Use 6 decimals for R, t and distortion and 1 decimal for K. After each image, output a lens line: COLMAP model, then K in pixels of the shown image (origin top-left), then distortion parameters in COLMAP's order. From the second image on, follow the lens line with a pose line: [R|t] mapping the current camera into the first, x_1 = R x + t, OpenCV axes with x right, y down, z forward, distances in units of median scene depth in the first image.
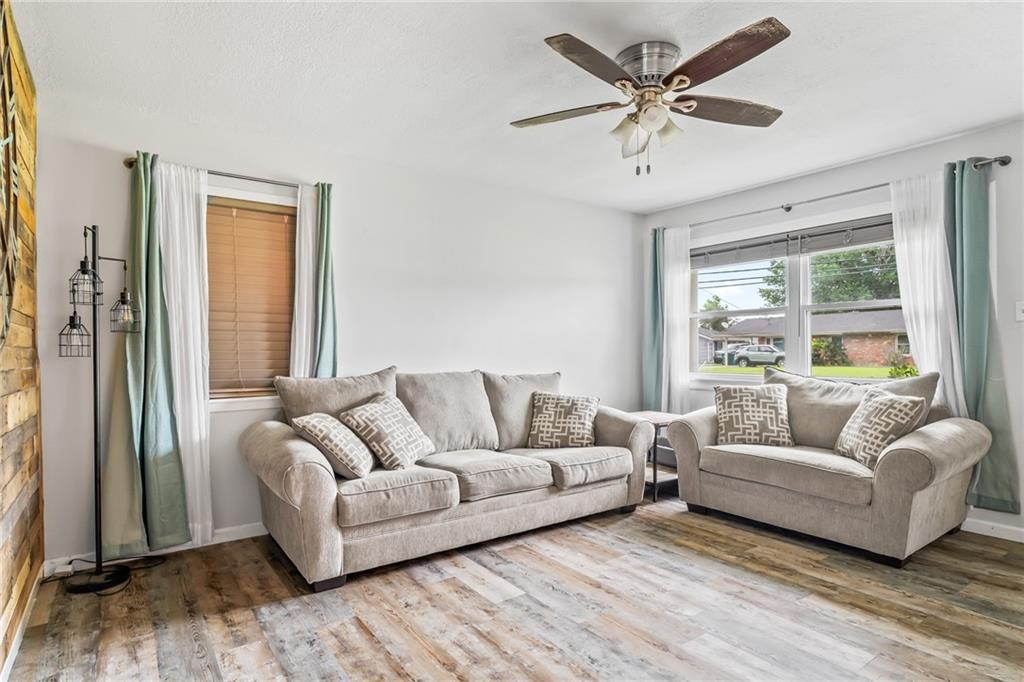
lens RADIAL K [[550.5, 0, 508.9], [0, 550.5, 348.4], [0, 0, 1]] dist [-0.002609, 0.000224]
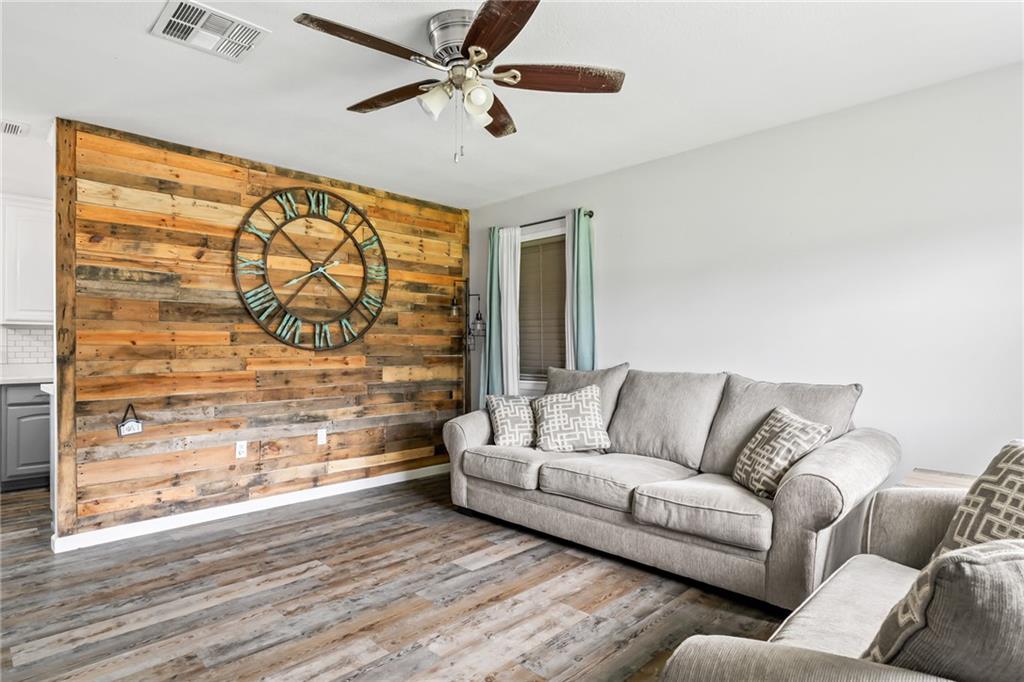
lens RADIAL K [[550.5, 0, 508.4], [0, 550.5, 342.3], [0, 0, 1]] dist [-0.002609, 0.000224]
pose [[0.160472, -0.005441, -0.987025, 1.058670], [0.003765, 0.999981, -0.004900, -0.002411], [0.987033, -0.002930, 0.160490, 0.847537]]
